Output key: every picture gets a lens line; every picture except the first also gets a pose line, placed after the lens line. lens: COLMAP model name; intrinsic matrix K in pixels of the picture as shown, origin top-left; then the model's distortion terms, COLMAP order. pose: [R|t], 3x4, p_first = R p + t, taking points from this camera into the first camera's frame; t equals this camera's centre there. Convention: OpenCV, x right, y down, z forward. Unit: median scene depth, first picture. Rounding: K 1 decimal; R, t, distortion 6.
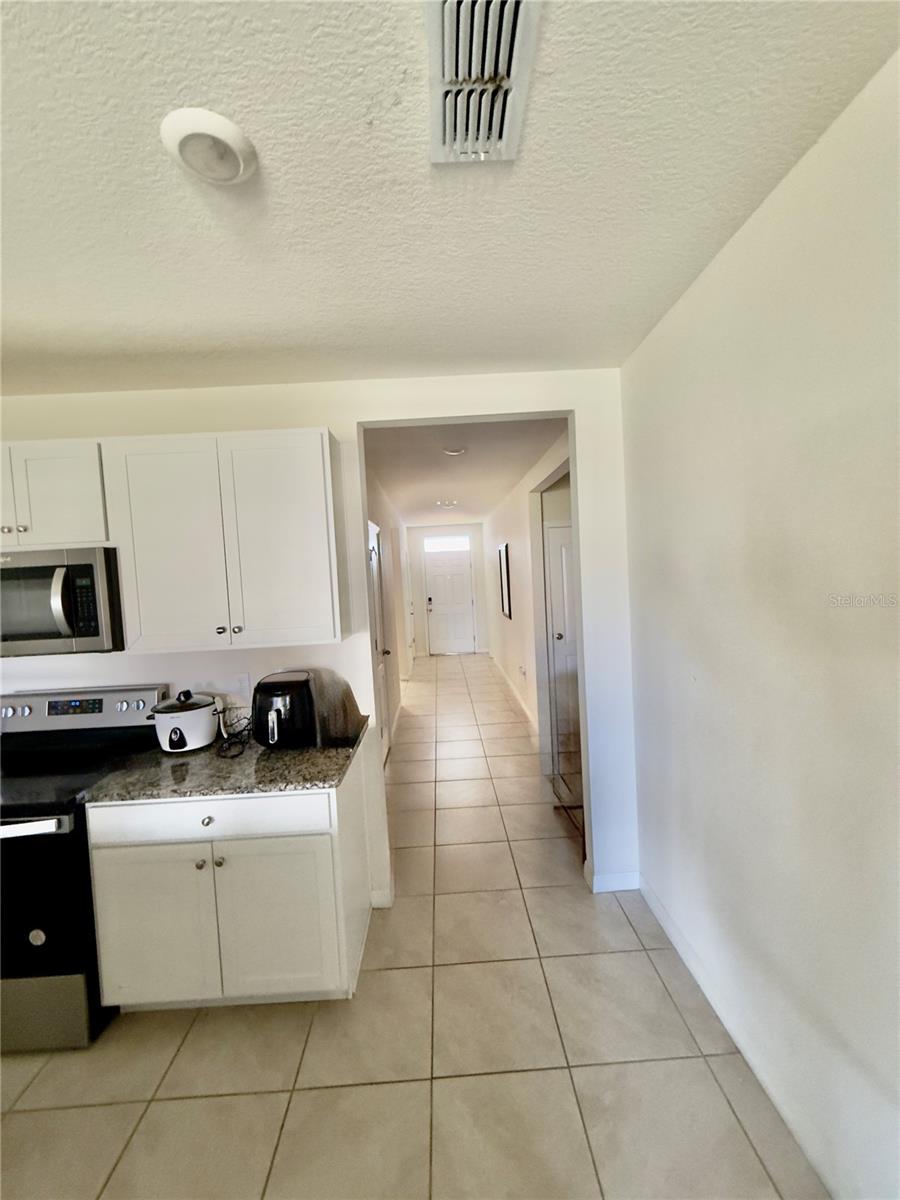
lens RADIAL K [[500.9, 0, 466.6], [0, 500.9, 591.0], [0, 0, 1]] dist [-0.002705, -0.000193]
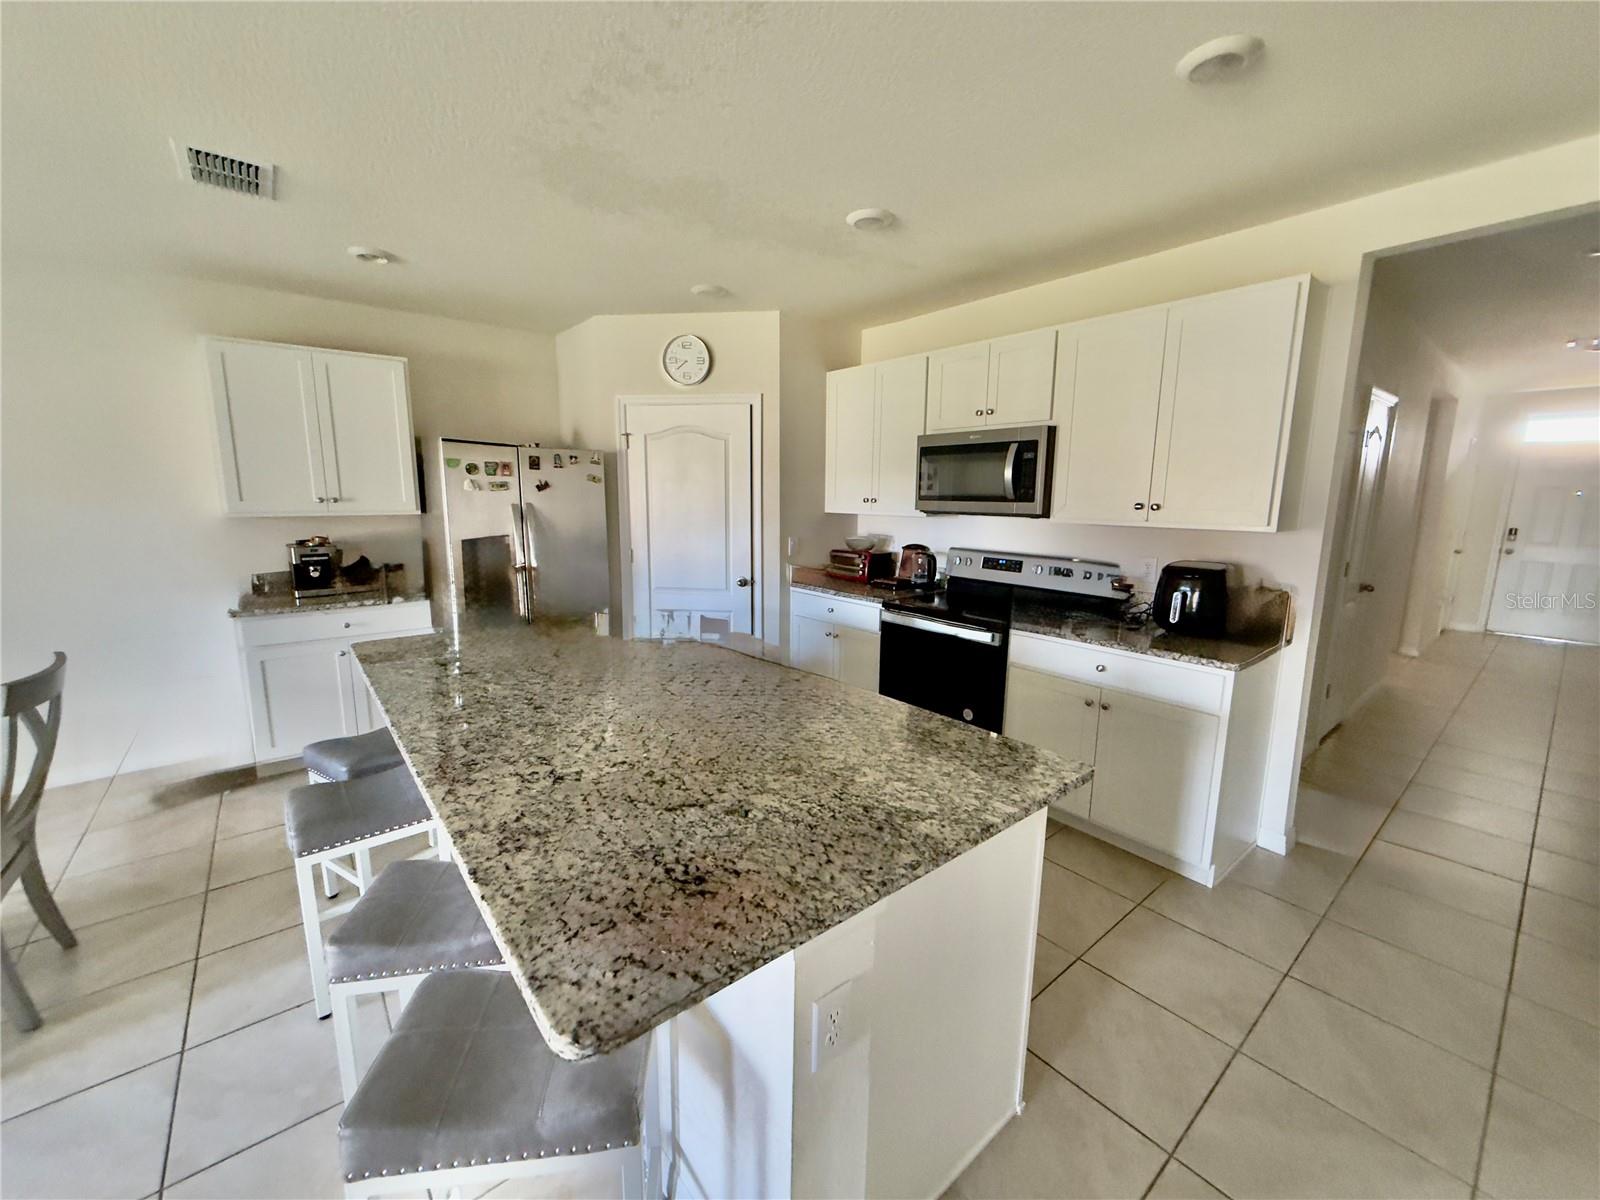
lens RADIAL K [[638.1, 0, 796.5], [0, 638.1, 599.4], [0, 0, 1]] dist [-0.003282, 0.000827]
pose [[0.604210, 0.193193, -0.773050, 0.134000], [-0.074407, 0.979603, 0.186657, 0.072713], [0.793343, -0.055259, 0.606261, -0.364507]]
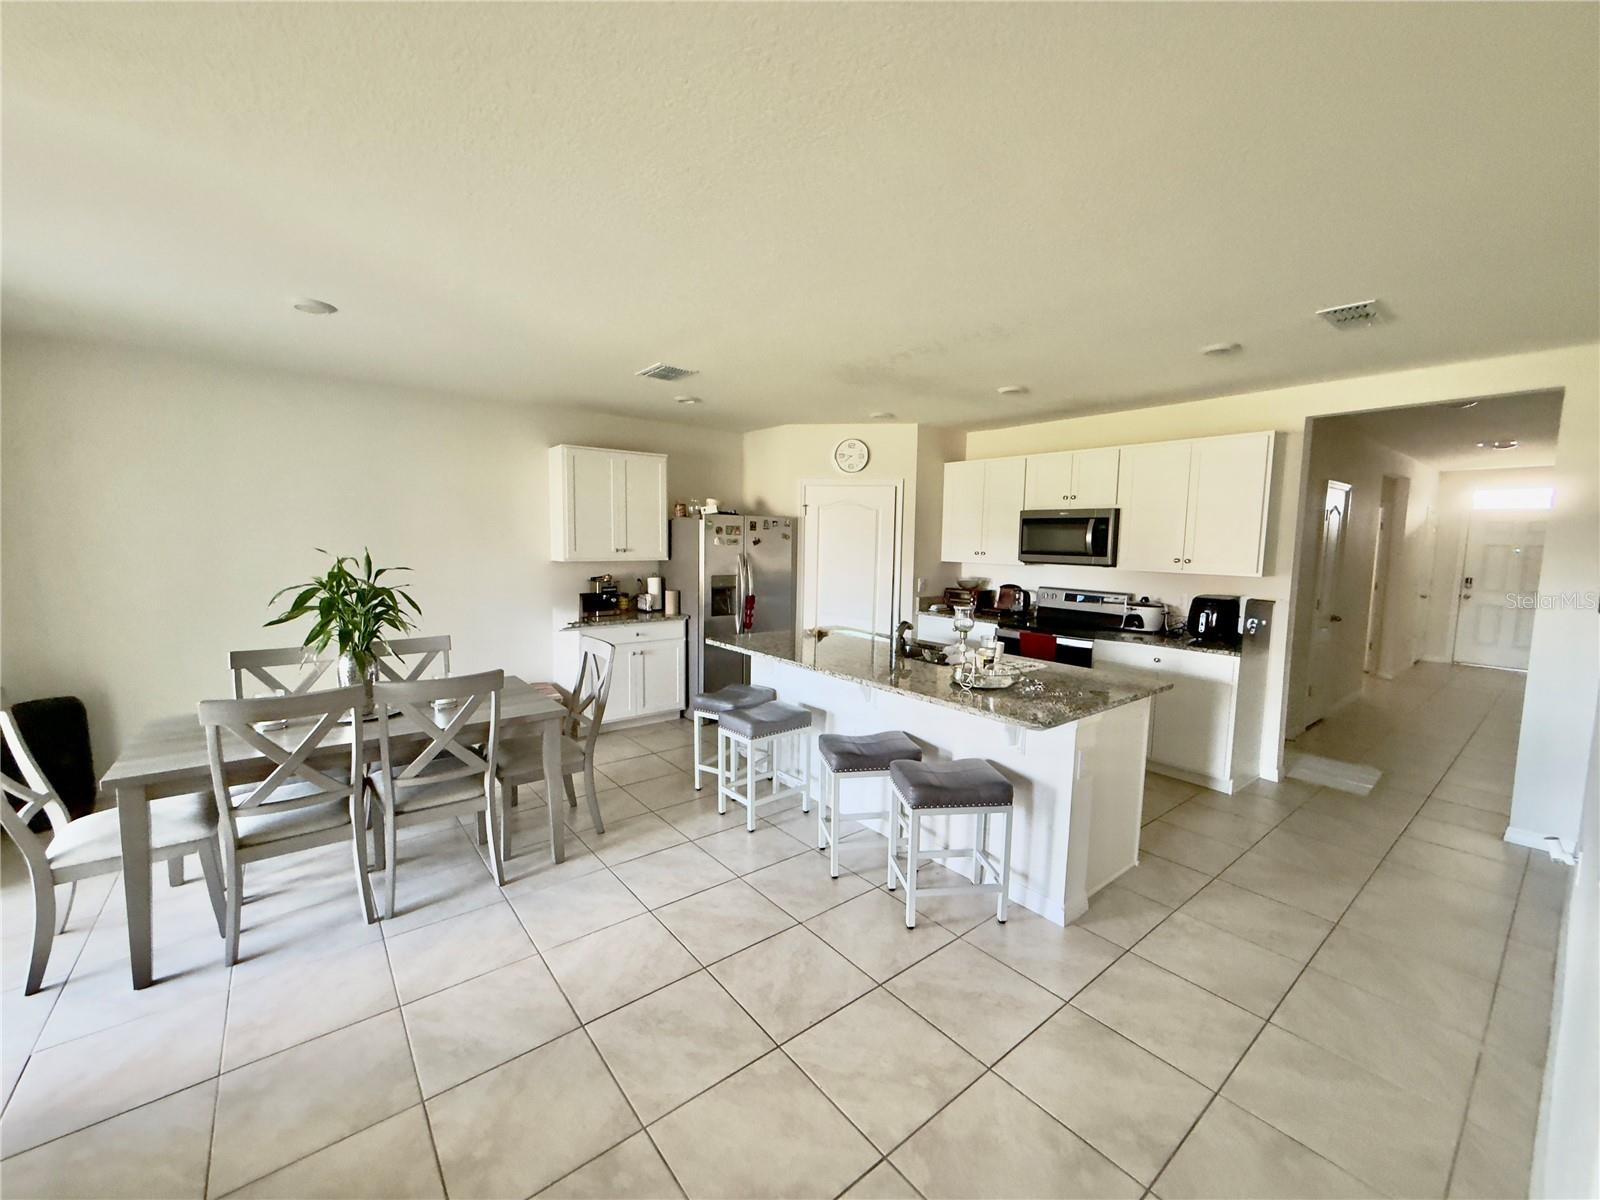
lens RADIAL K [[638.1, 0, 793.0], [0, 638.1, 599.0], [0, 0, 1]] dist [-0.003282, 0.000827]
pose [[0.591545, 0.144664, -0.793188, 0.451500], [-0.082525, 0.989469, 0.118917, 0.057558], [0.802038, -0.004887, 0.597253, -1.285897]]
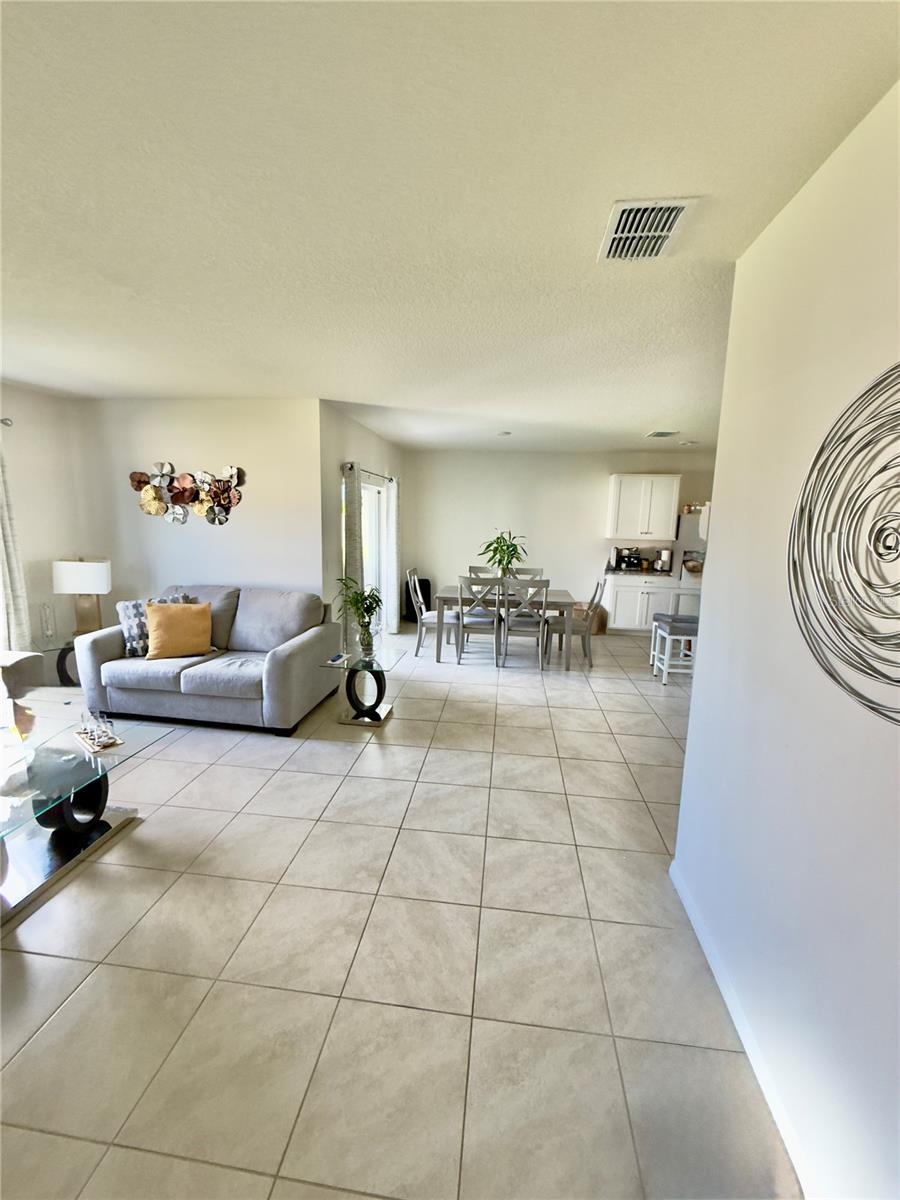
lens RADIAL K [[478.6, 0, 450.7], [0, 478.6, 594.7], [0, 0, 1]] dist [-0.003282, 0.000827]
pose [[-0.155819, 0.214527, -0.964209, 1.477350], [-0.055628, 0.972677, 0.225401, -0.031550], [0.986218, 0.088758, -0.139628, -1.126856]]
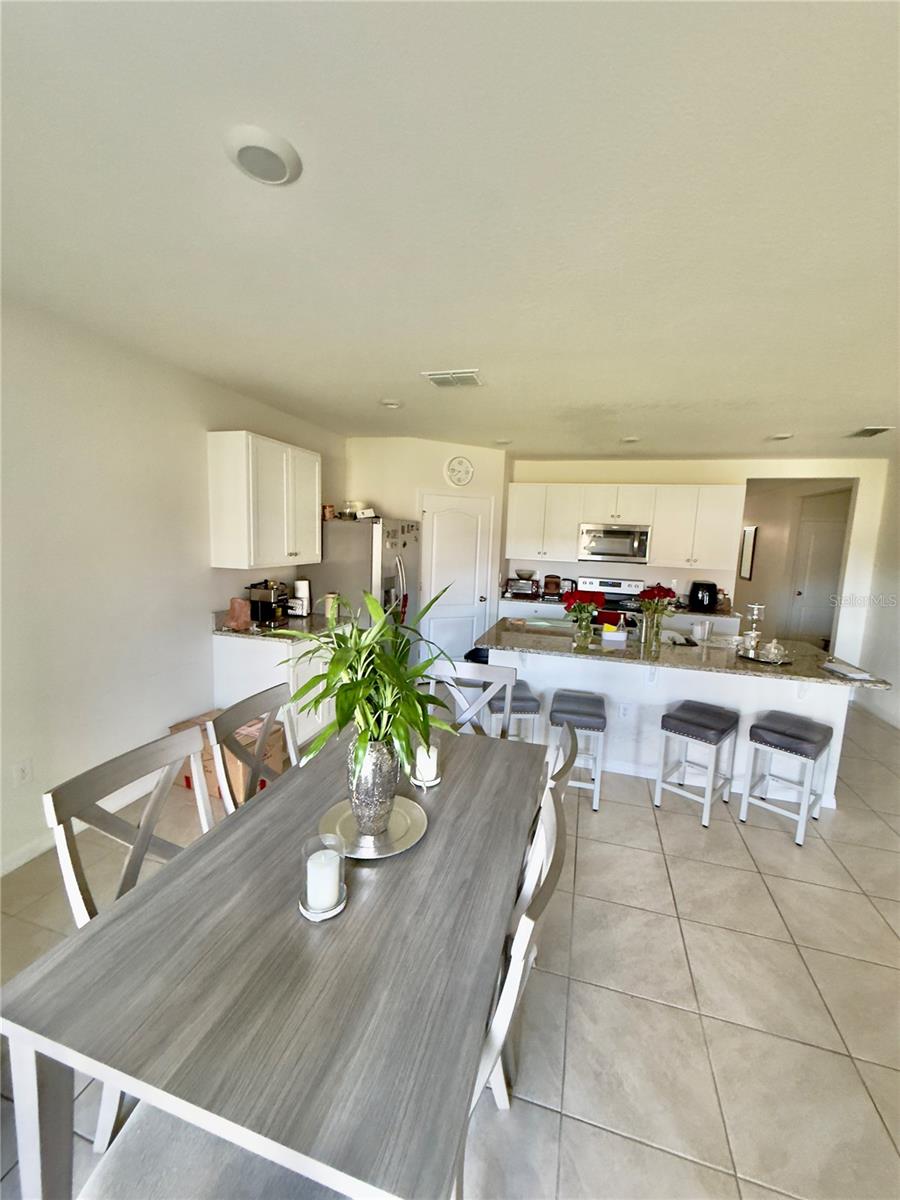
lens RADIAL K [[478.6, 0, 449.6], [0, 478.6, 594.0], [0, 0, 1]] dist [-0.003282, 0.000827]
pose [[0.944403, 0.133925, -0.300279, -0.911491], [-0.107095, 0.988777, 0.104171, 0.125143], [0.310860, -0.066221, 0.948146, -1.827148]]
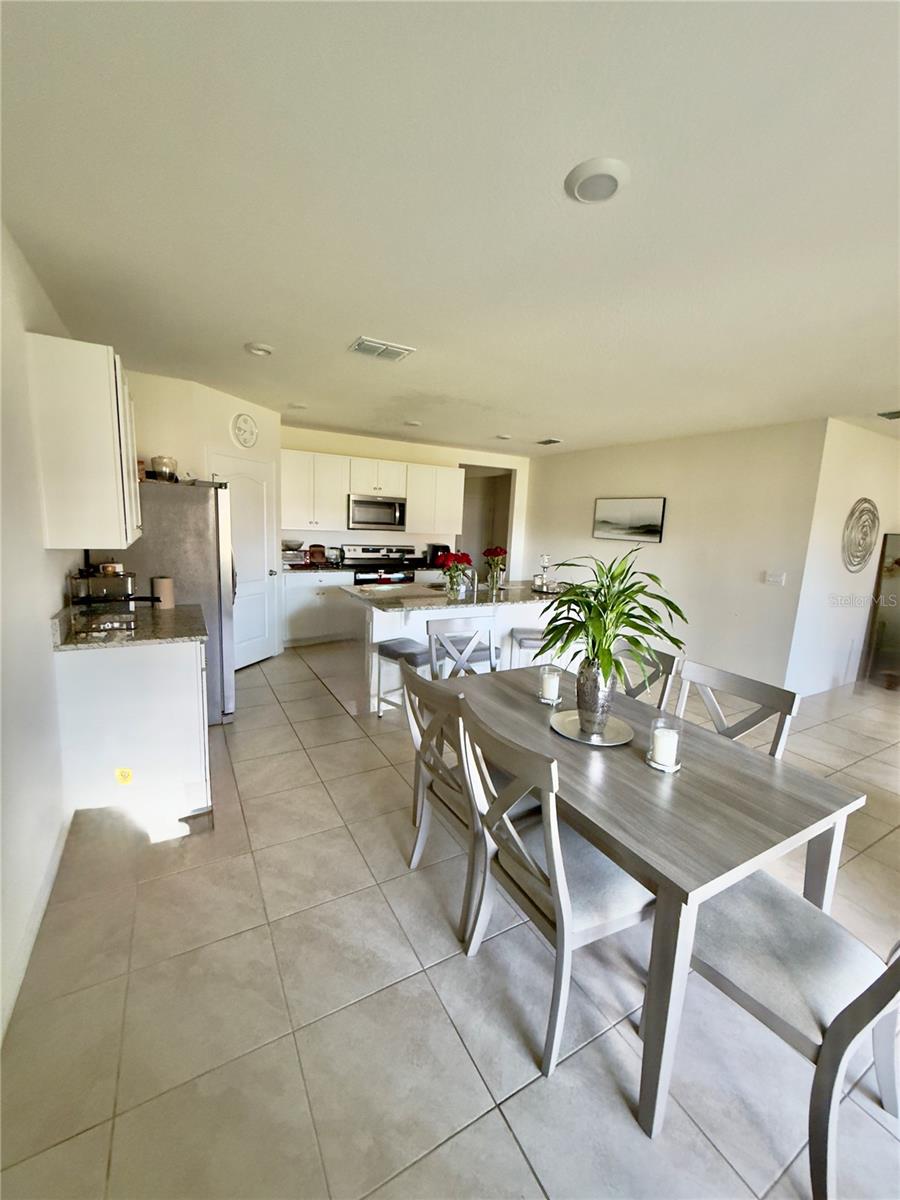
lens RADIAL K [[478.6, 0, 447.9], [0, 478.6, 598.8], [0, 0, 1]] dist [-0.003282, 0.000827]
pose [[0.882650, 0.024753, 0.469379, -1.879400], [-0.080534, 0.991809, 0.099138, 0.222940], [-0.463081, -0.125305, 0.877414, -1.880297]]
